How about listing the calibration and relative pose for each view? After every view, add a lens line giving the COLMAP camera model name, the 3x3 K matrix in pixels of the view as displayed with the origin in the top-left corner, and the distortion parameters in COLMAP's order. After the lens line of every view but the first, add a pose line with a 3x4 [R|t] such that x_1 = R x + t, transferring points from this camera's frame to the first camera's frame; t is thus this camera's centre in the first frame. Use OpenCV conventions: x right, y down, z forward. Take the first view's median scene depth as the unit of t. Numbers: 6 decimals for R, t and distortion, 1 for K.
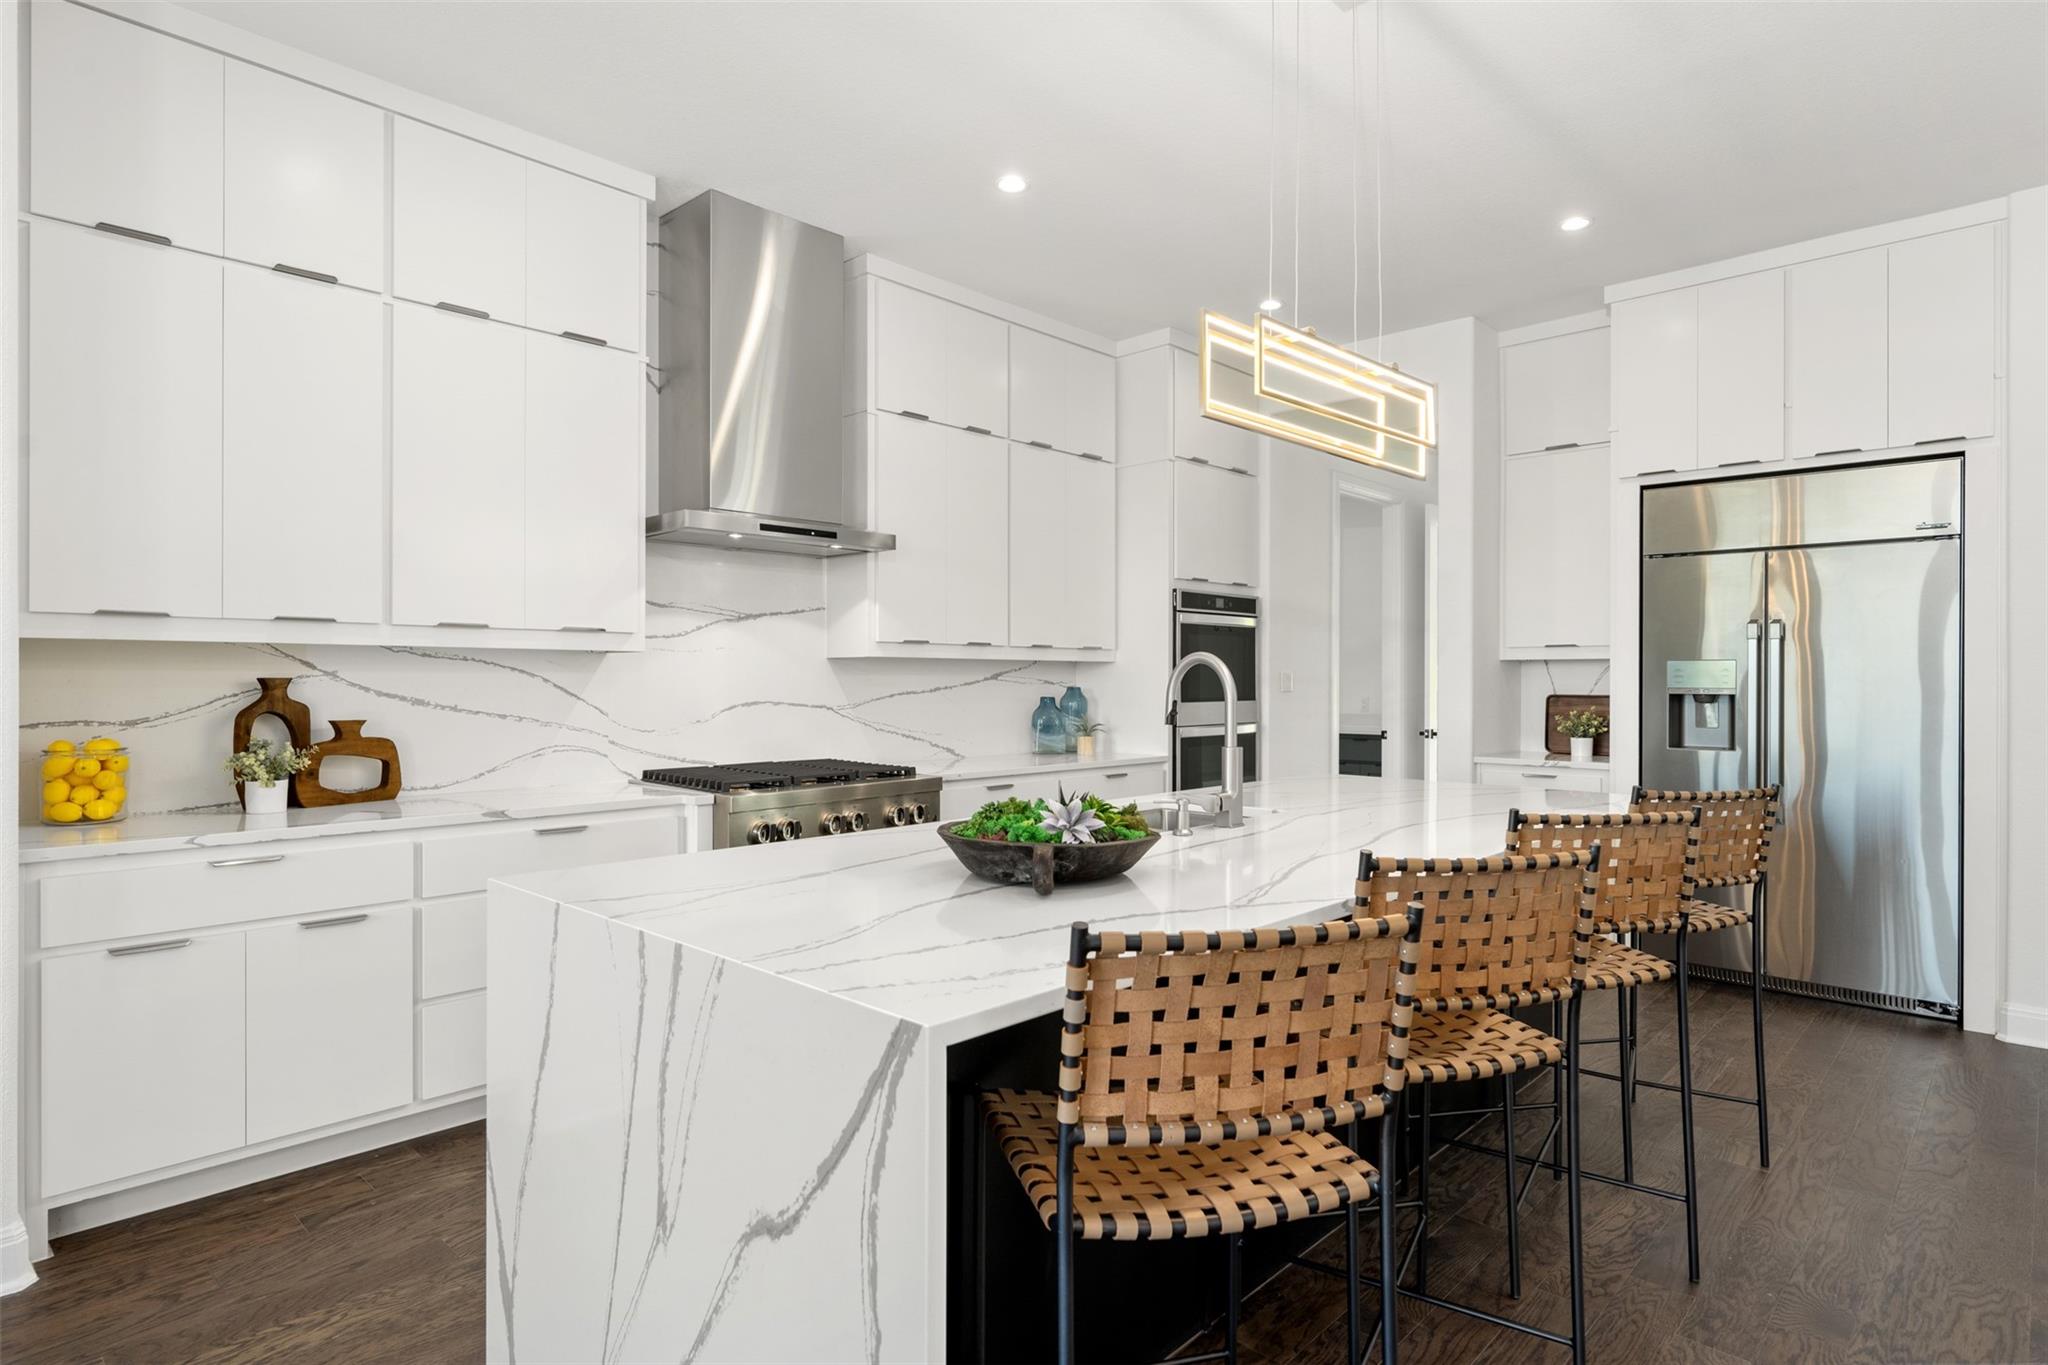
lens RADIAL K [[1055.1, 0, 1035.4], [0, 1055.1, 679.6], [0, 0, 1]] dist [0.005975, 0.000293]
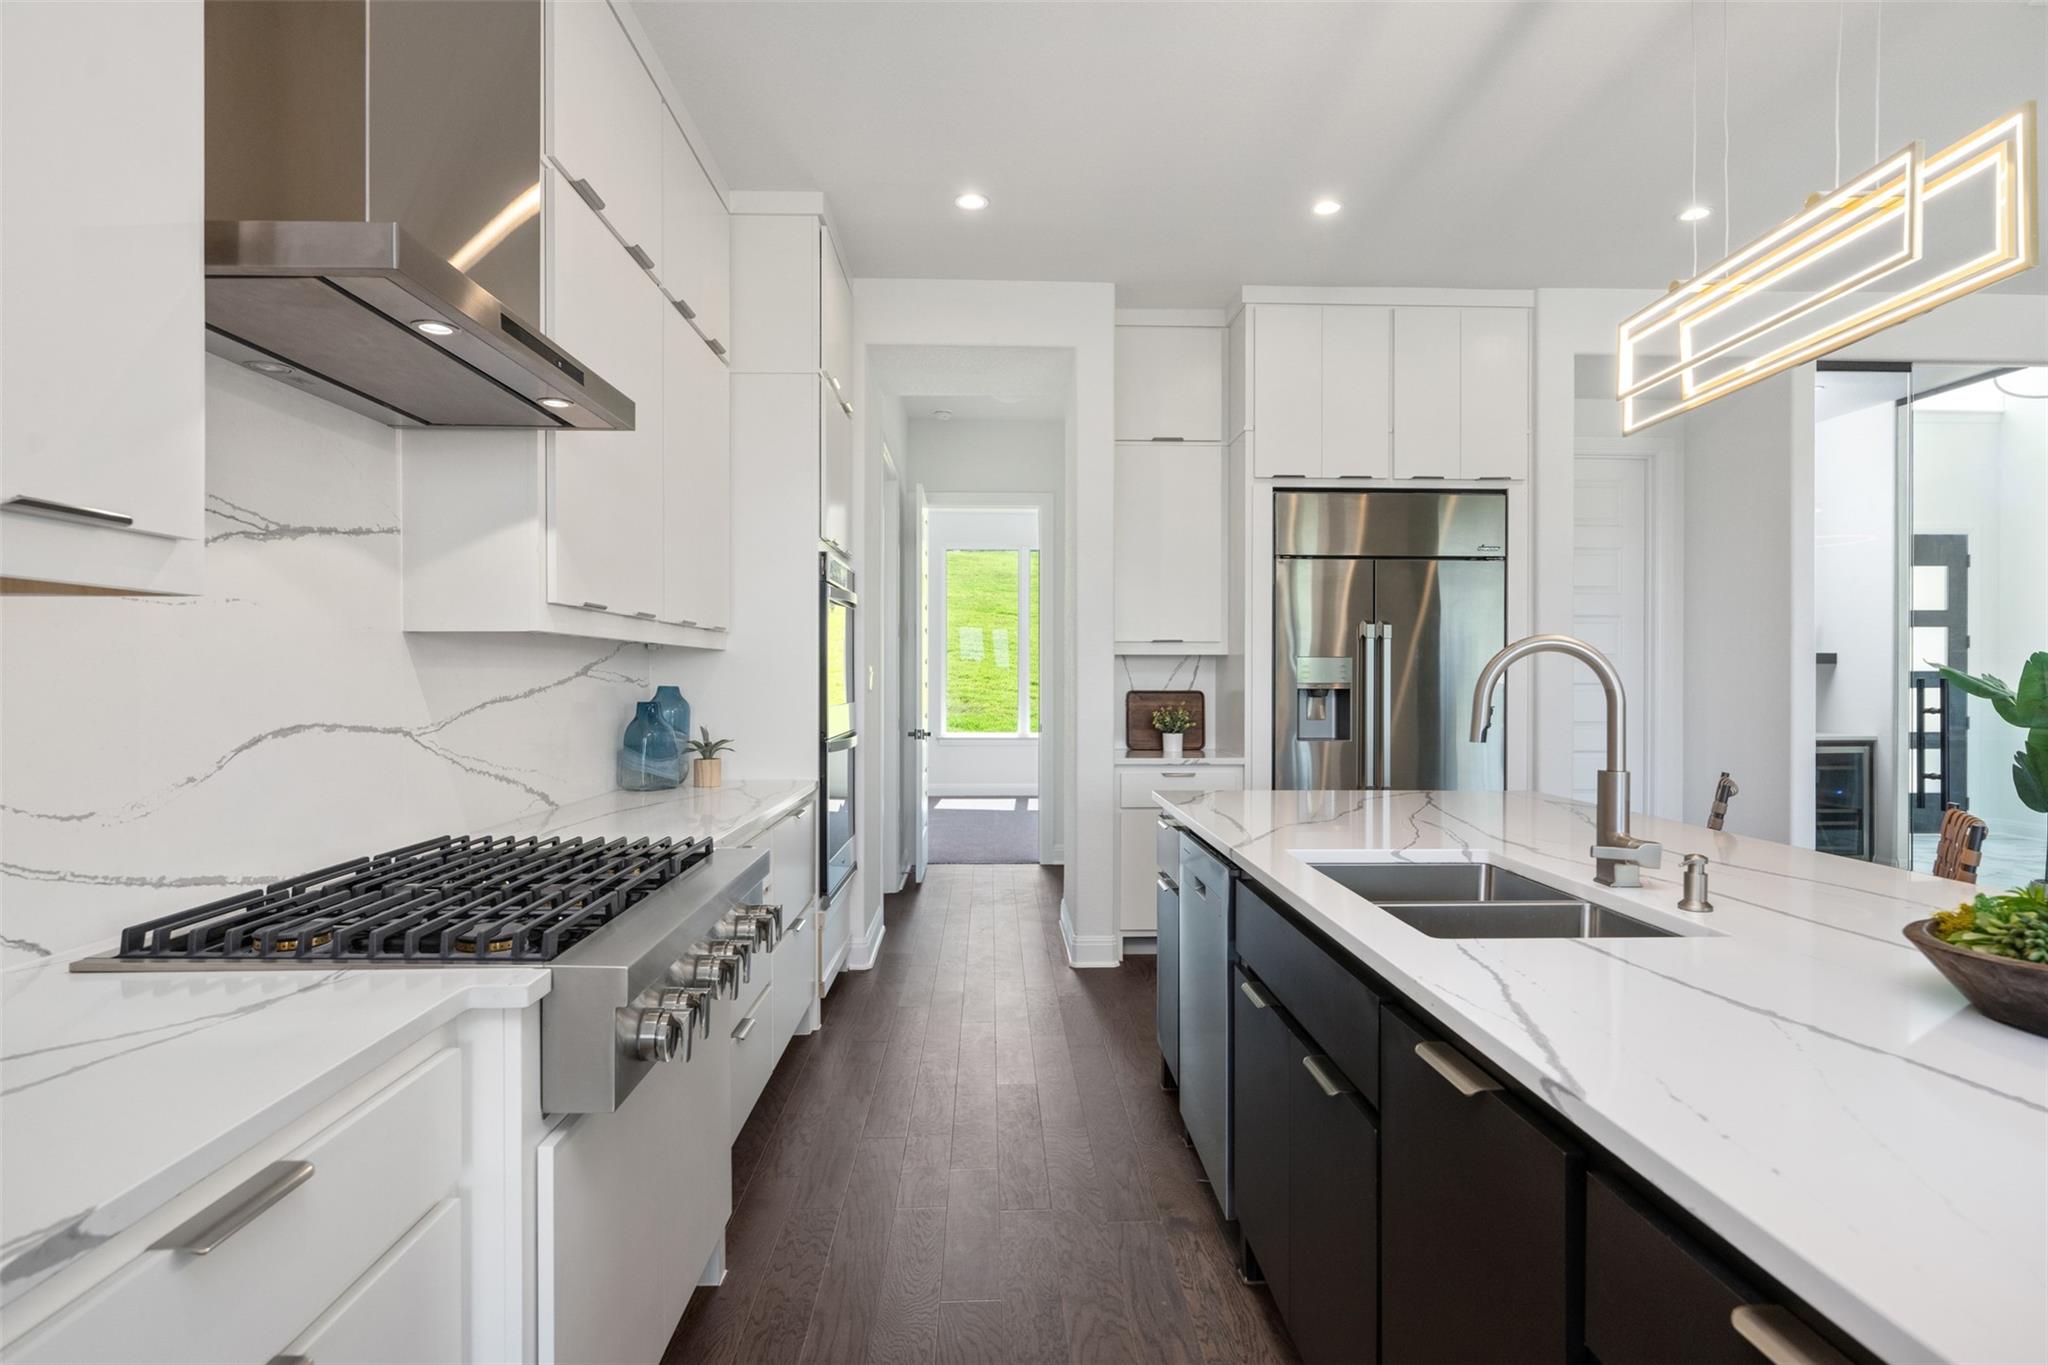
lens RADIAL K [[1055.1, 0, 1020.3], [0, 1055.1, 688.0], [0, 0, 1]] dist [0.005975, 0.000293]
pose [[0.722103, -0.007642, 0.691743, -0.323954], [-0.001102, 0.999925, 0.012197, -0.000205], [-0.691784, -0.009570, 0.722041, 0.432241]]
